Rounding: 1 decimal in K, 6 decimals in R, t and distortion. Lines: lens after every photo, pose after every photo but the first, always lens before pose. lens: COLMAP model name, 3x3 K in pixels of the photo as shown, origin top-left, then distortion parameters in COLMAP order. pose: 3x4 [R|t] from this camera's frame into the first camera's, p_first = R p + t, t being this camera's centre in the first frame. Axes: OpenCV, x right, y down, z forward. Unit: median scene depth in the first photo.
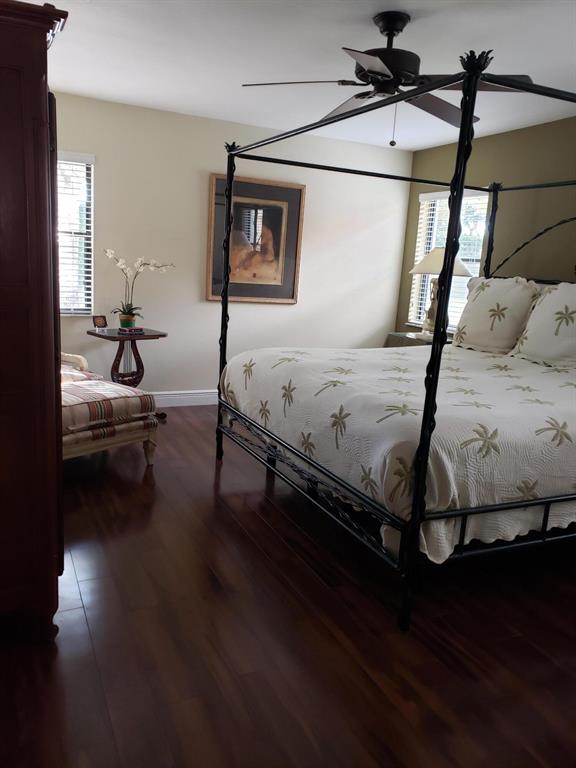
lens RADIAL K [[591.5, 0, 288.0], [0, 591.5, 384.0], [0, 0, 1]] dist [0.078796, -0.091109]
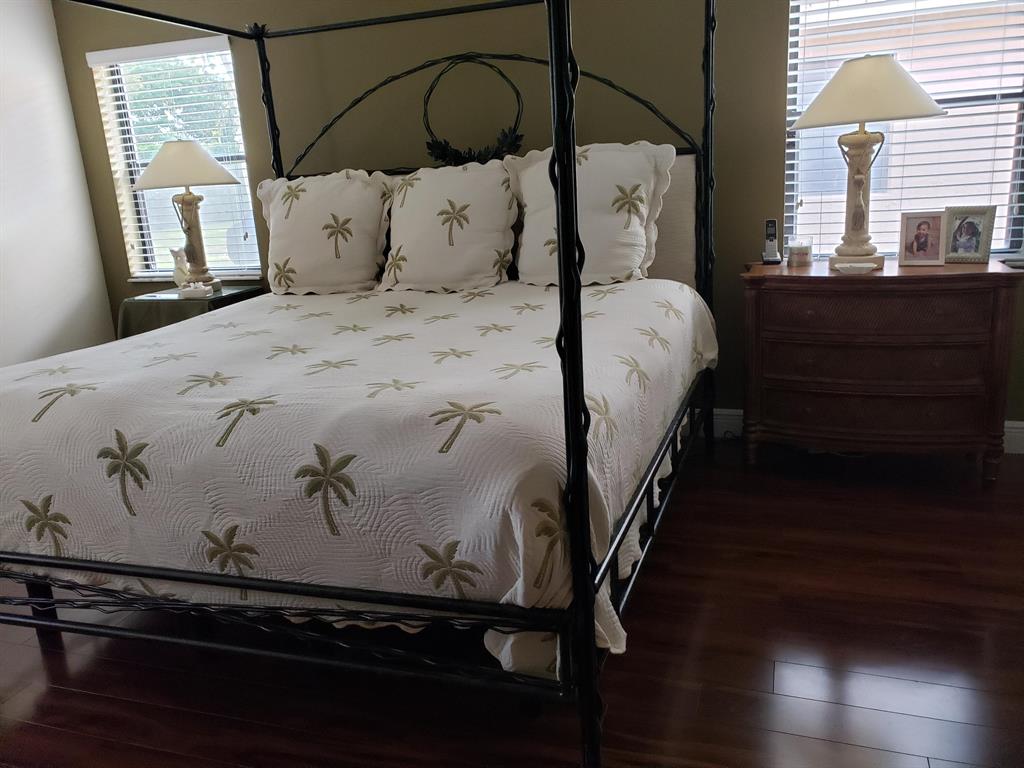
lens RADIAL K [[788.7, 0, 512.0], [0, 788.7, 384.0], [0, 0, 1]] dist [0.078796, -0.091109]
pose [[0.696837, -0.285346, 0.658025, -0.172400], [0.251082, 0.956450, 0.148864, -0.055817], [-0.671846, 0.061484, 0.738135, 0.354503]]
